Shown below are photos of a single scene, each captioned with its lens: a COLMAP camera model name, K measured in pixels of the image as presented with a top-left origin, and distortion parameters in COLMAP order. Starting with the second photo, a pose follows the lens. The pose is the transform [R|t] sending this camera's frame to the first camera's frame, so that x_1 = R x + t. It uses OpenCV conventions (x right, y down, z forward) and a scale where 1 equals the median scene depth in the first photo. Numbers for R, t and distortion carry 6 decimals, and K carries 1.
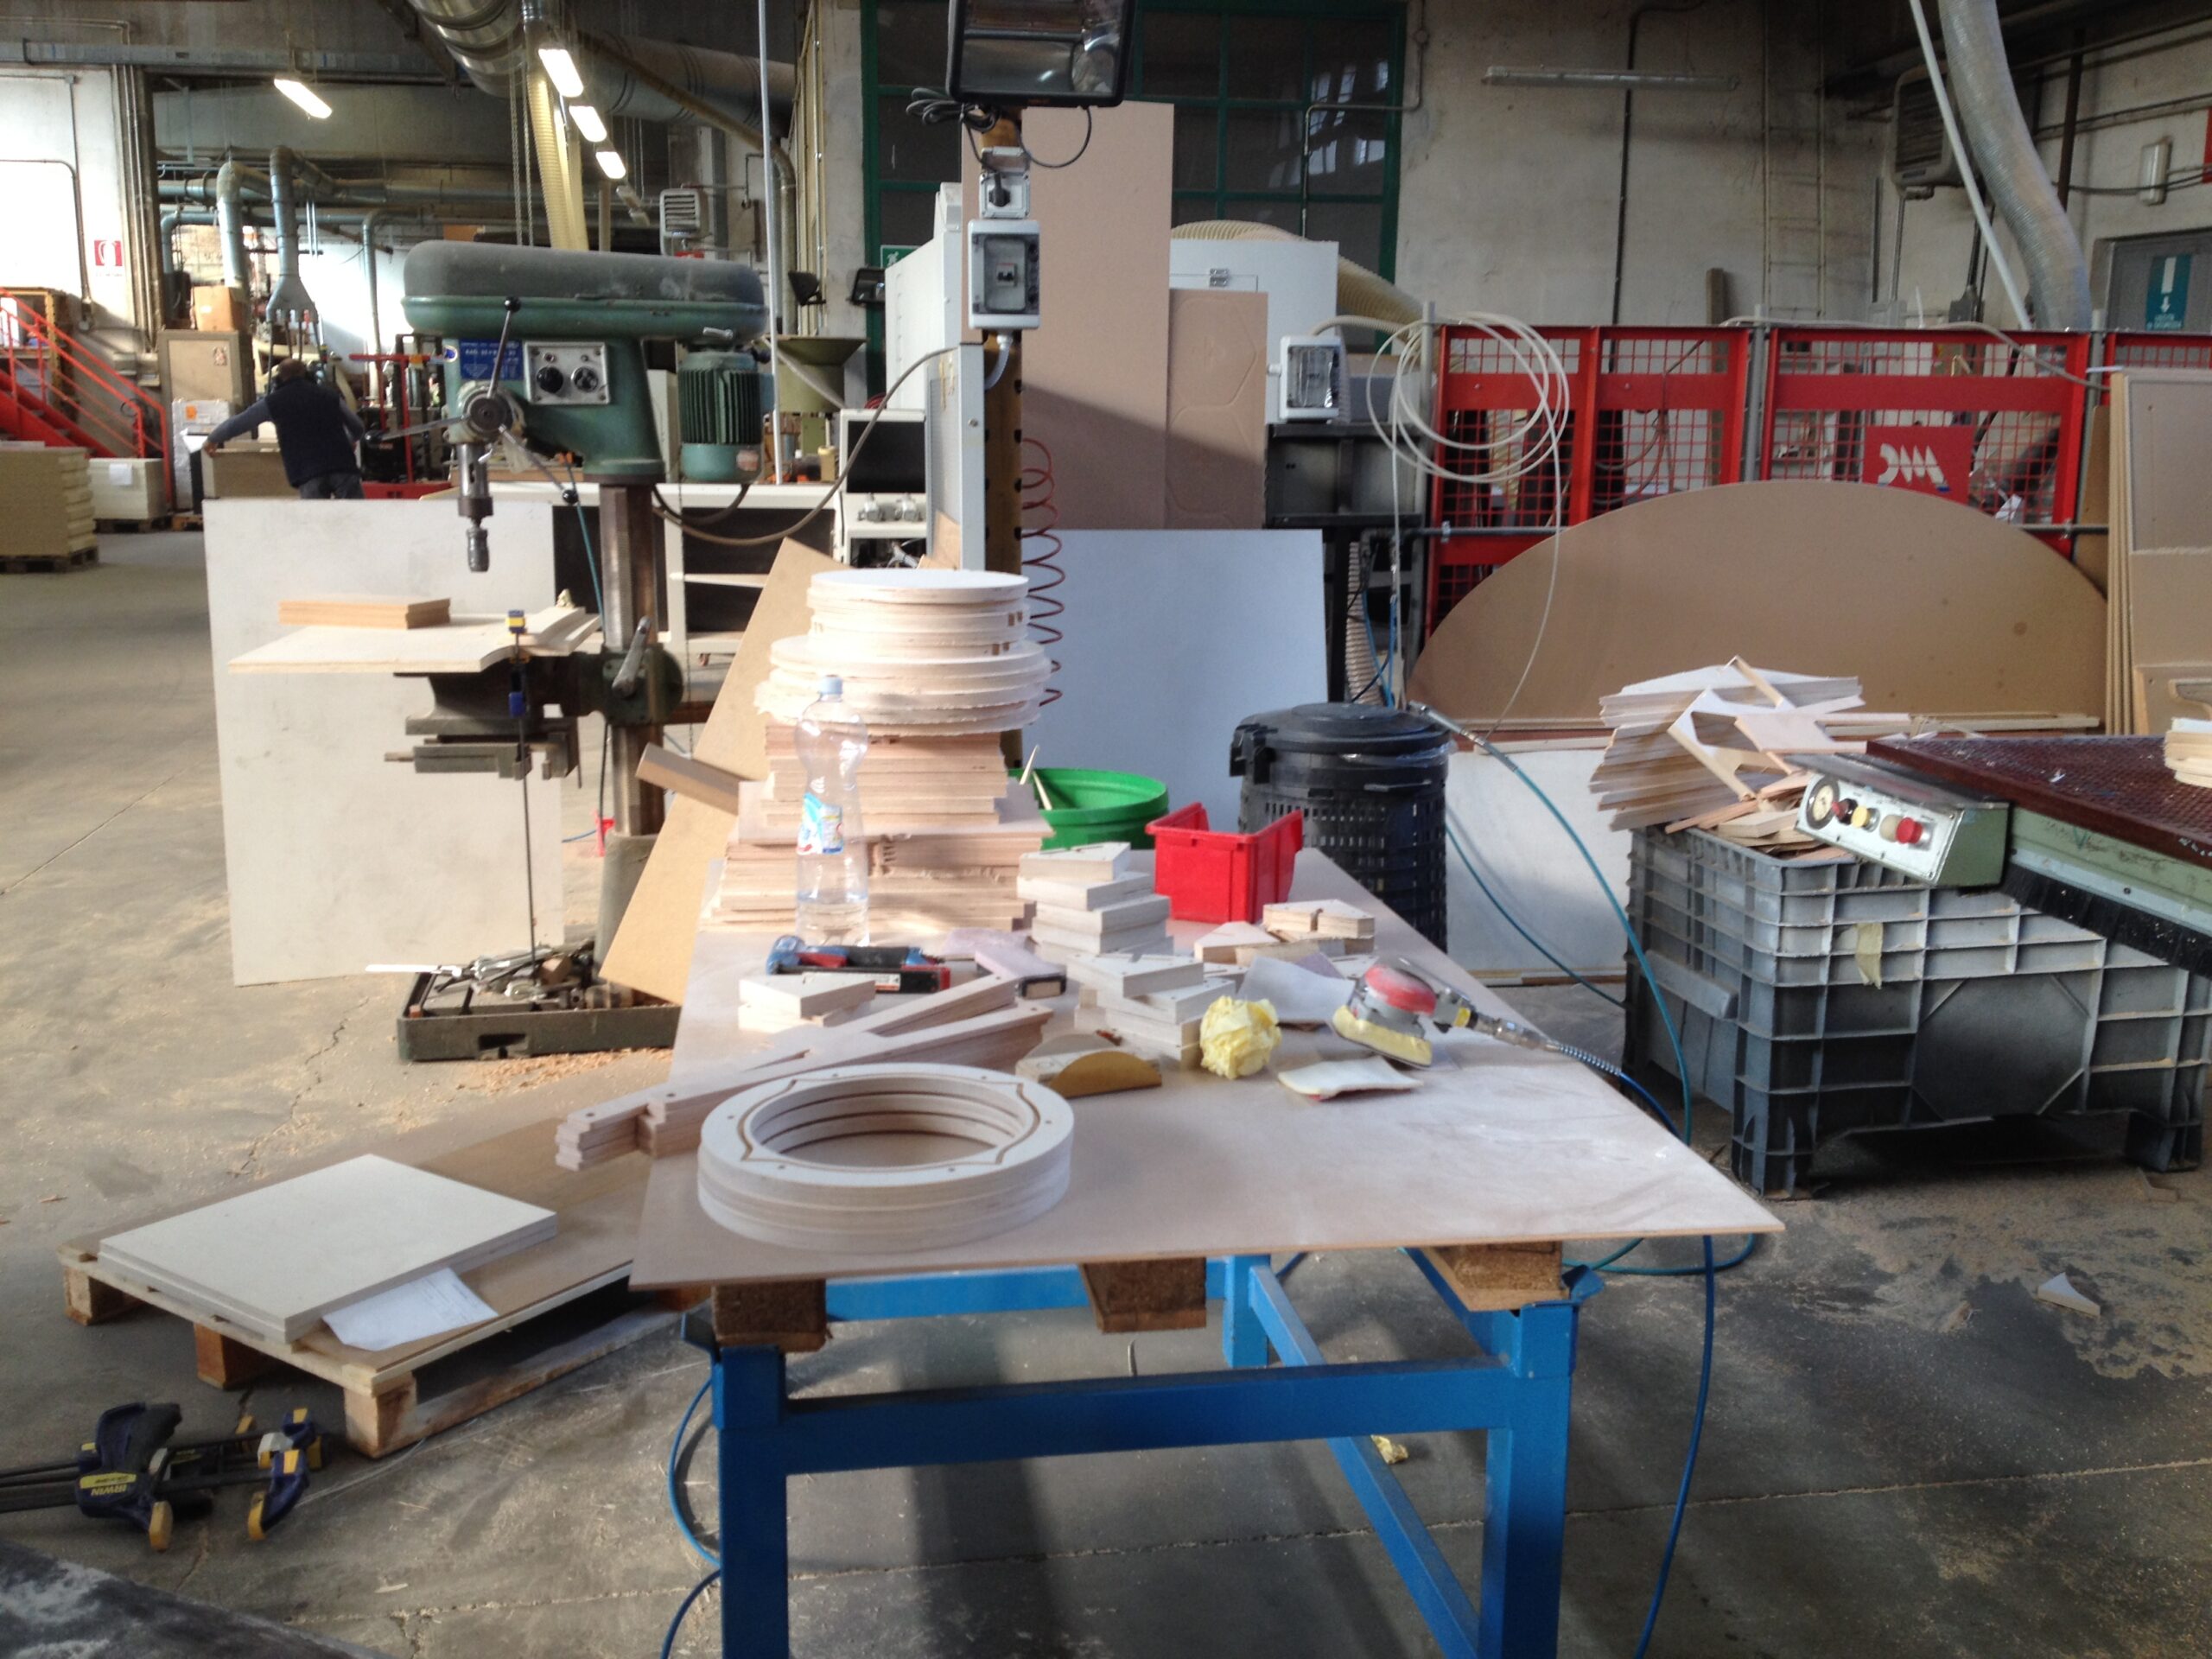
lens RADIAL K [[2073.9, 0, 1108.3], [0, 2073.9, 842.4], [0, 0, 1]] dist [0.008295, 0.000000]
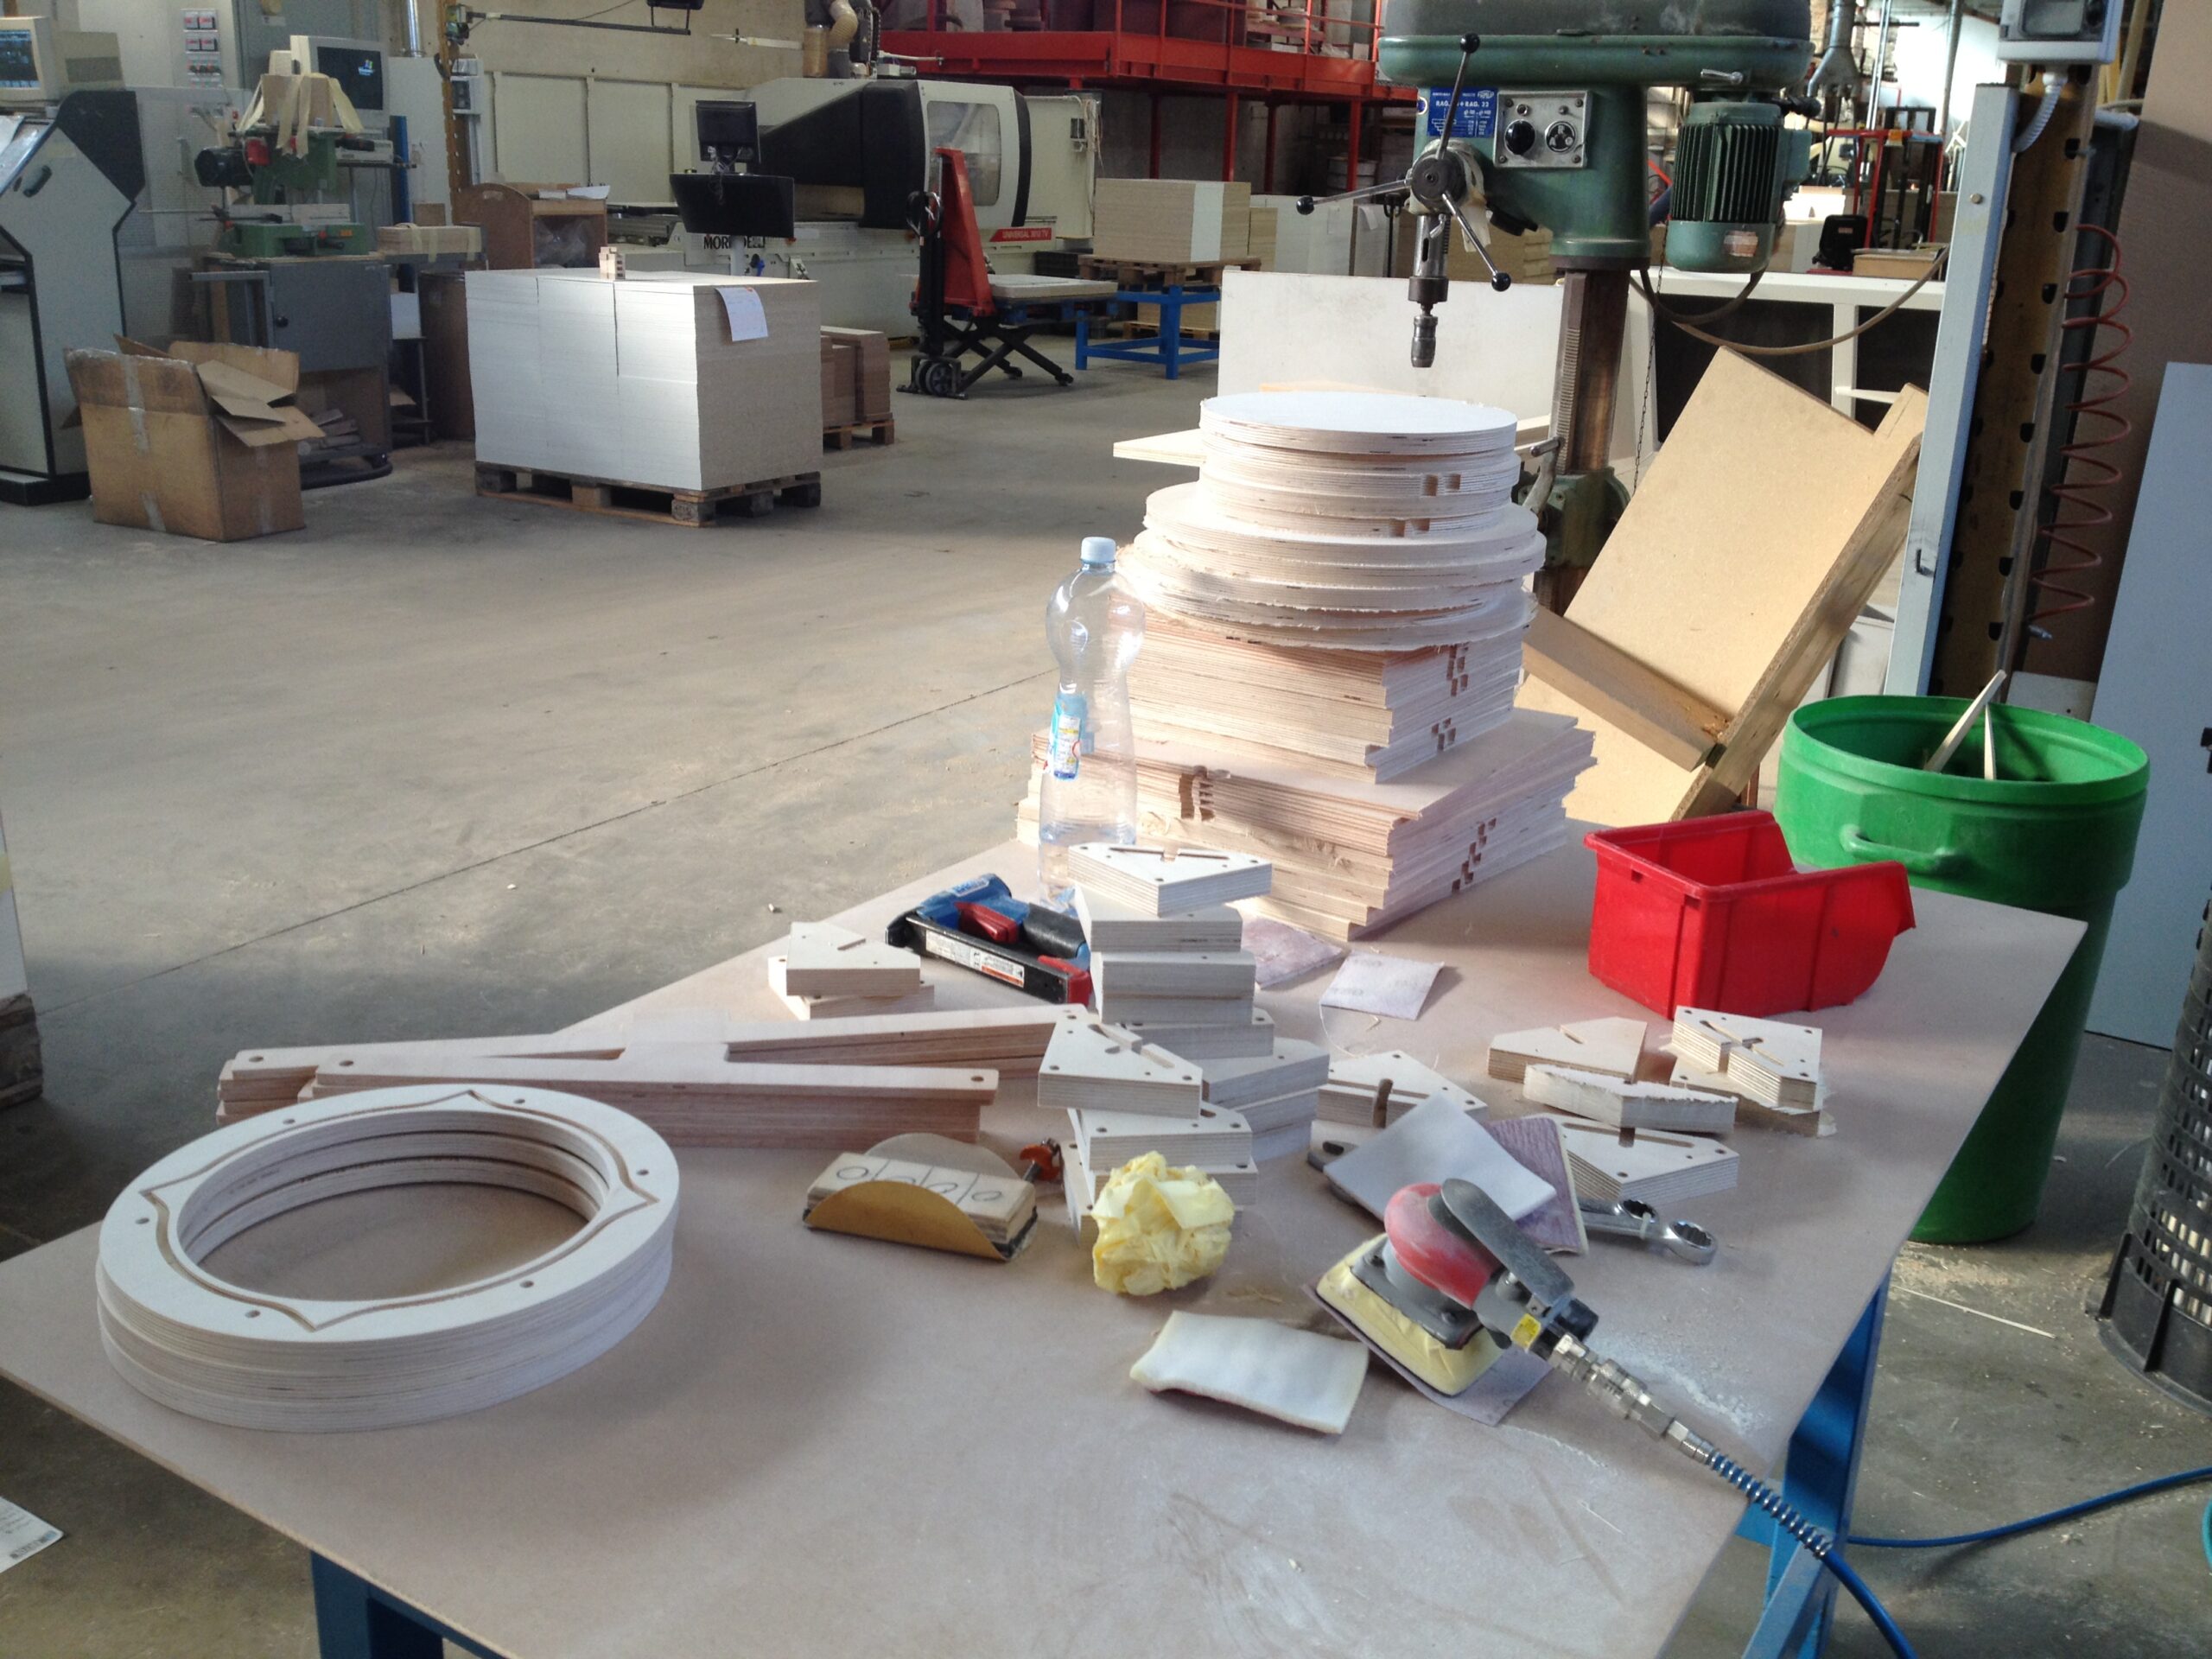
lens RADIAL K [[2073.9, 0, 1091.0], [0, 2073.9, 831.1], [0, 0, 1]] dist [0.008295, 0.000000]
pose [[0.744119, 0.216934, -0.631844, 0.189542], [-0.157600, 0.976116, 0.149530, -0.049103], [0.649191, -0.011690, 0.760535, 0.253447]]
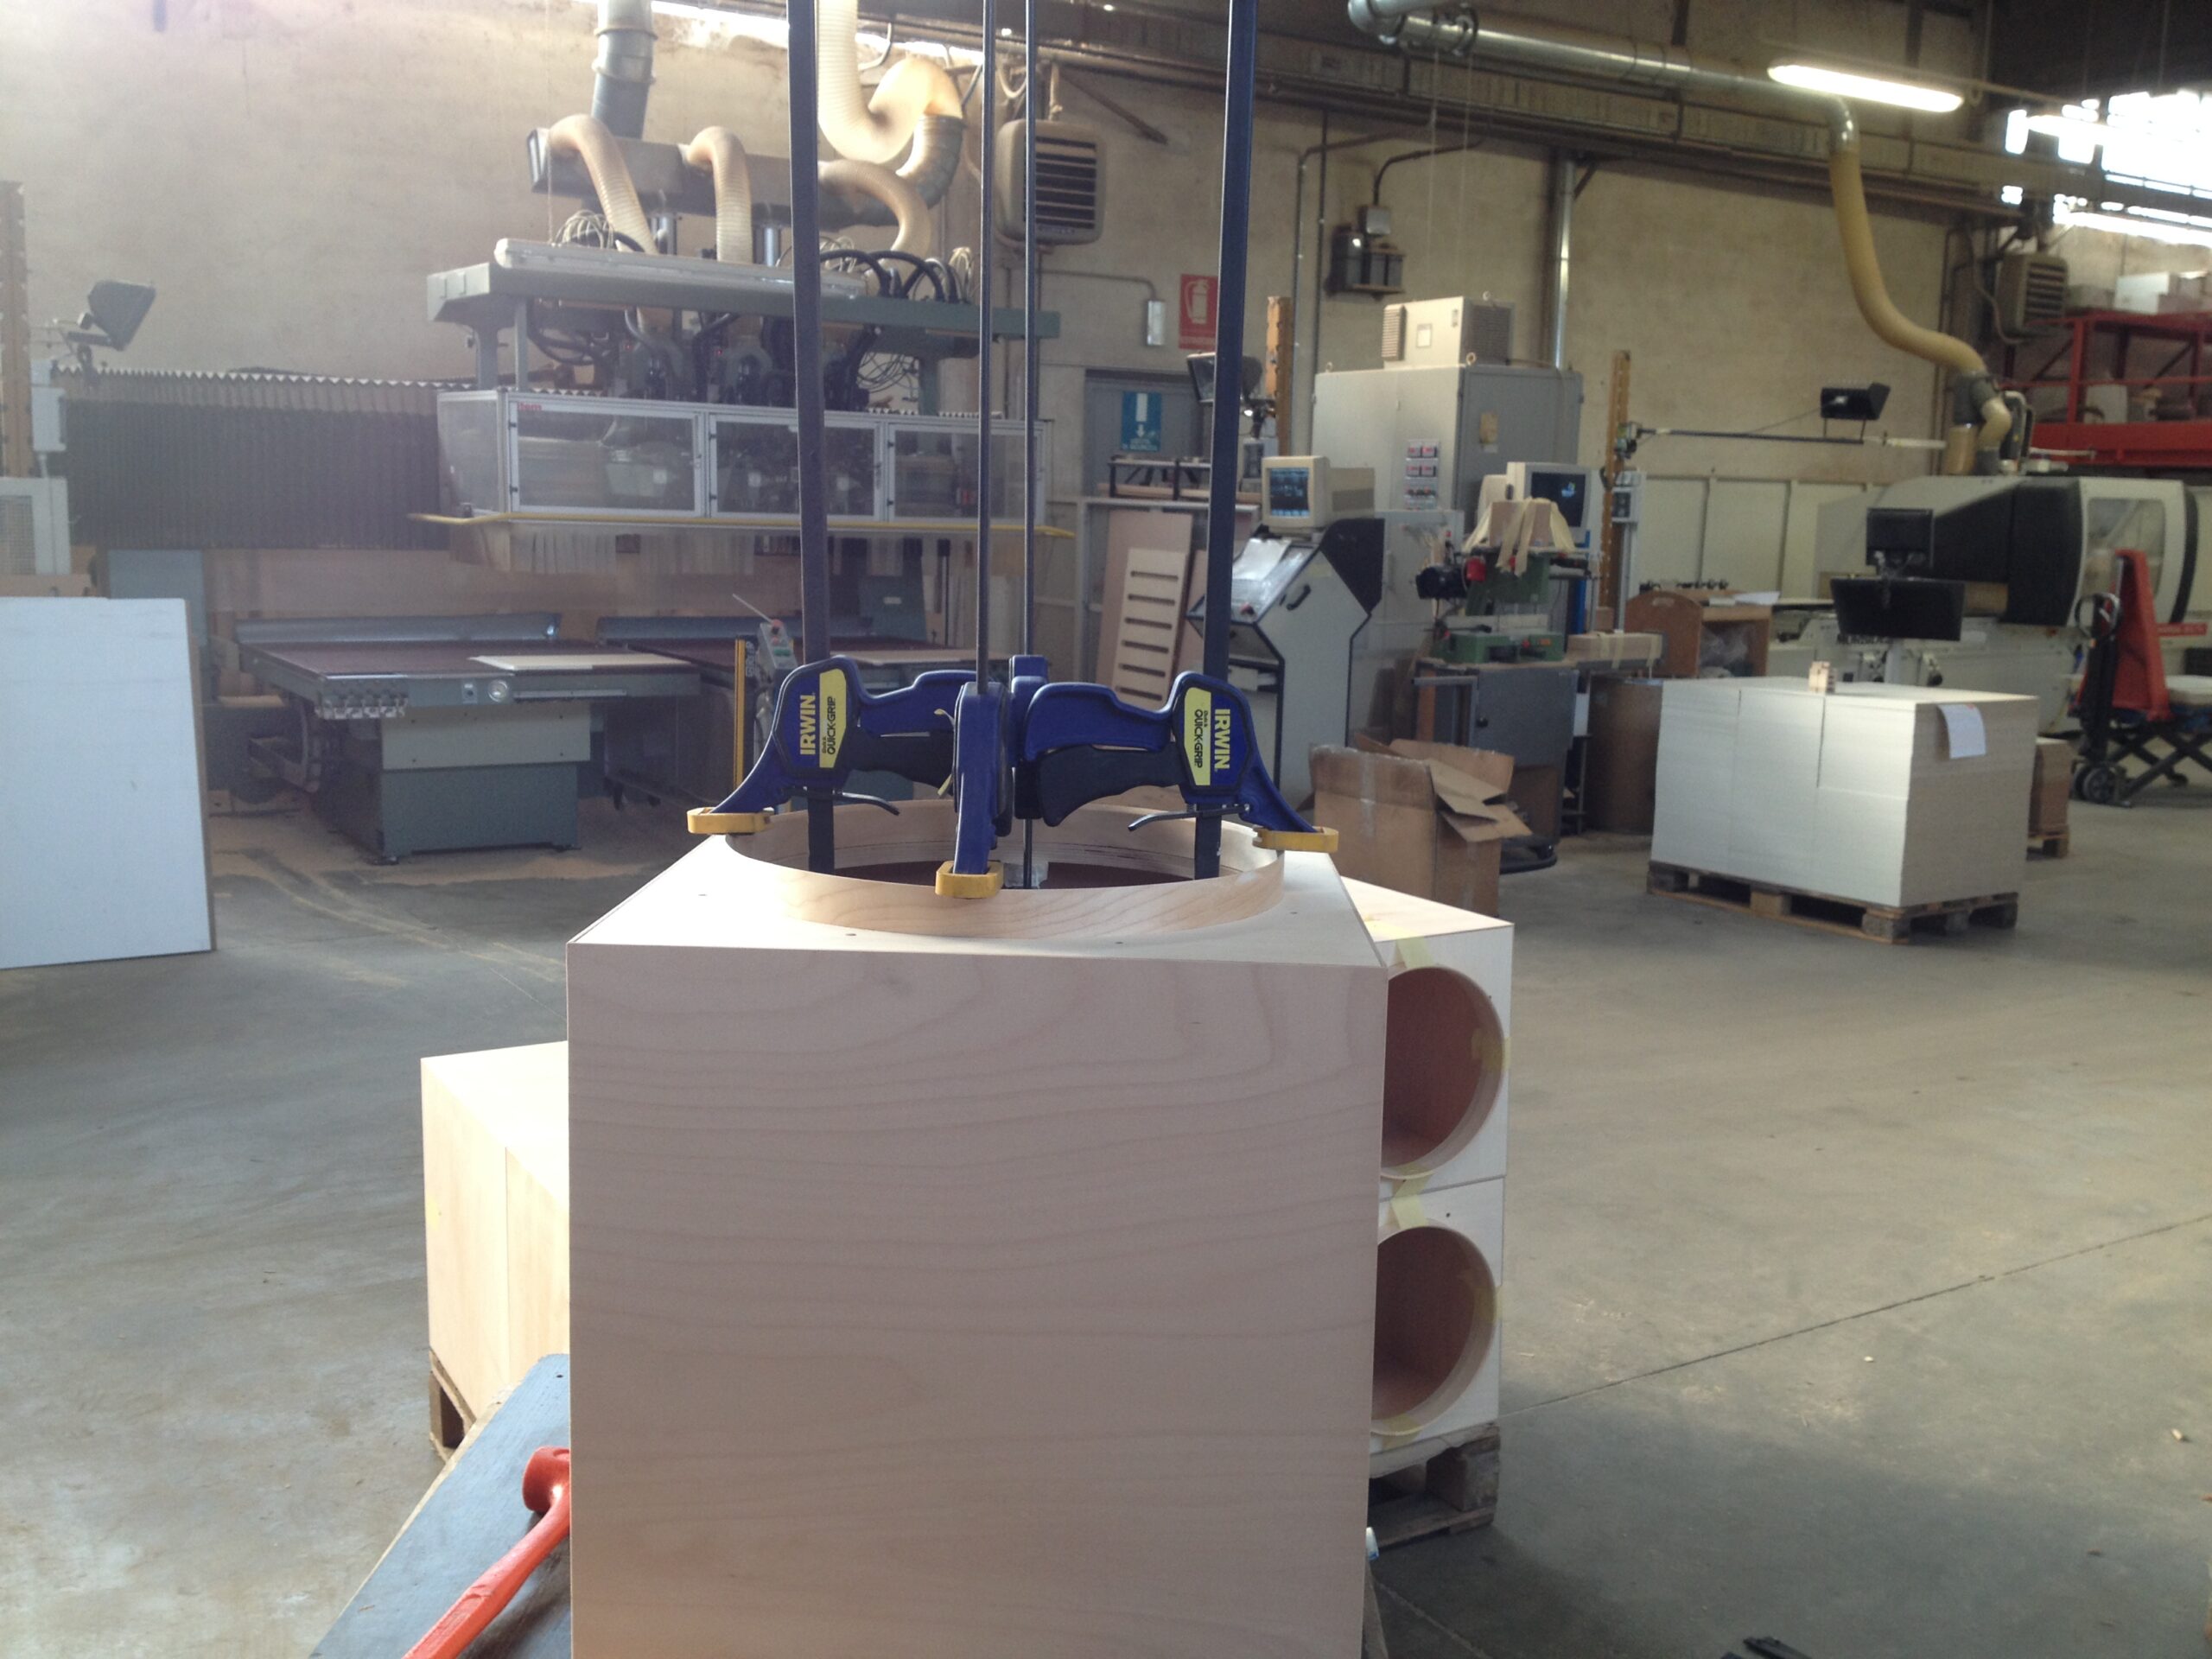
lens RADIAL K [[2073.9, 0, 1094.2], [0, 2073.9, 820.9], [0, 0, 1]] dist [0.008295, 0.000000]
pose [[0.354751, 0.133341, -0.925404, 0.148271], [-0.204528, 0.976873, 0.062352, -0.052413], [0.912316, 0.167152, 0.373819, 0.198193]]
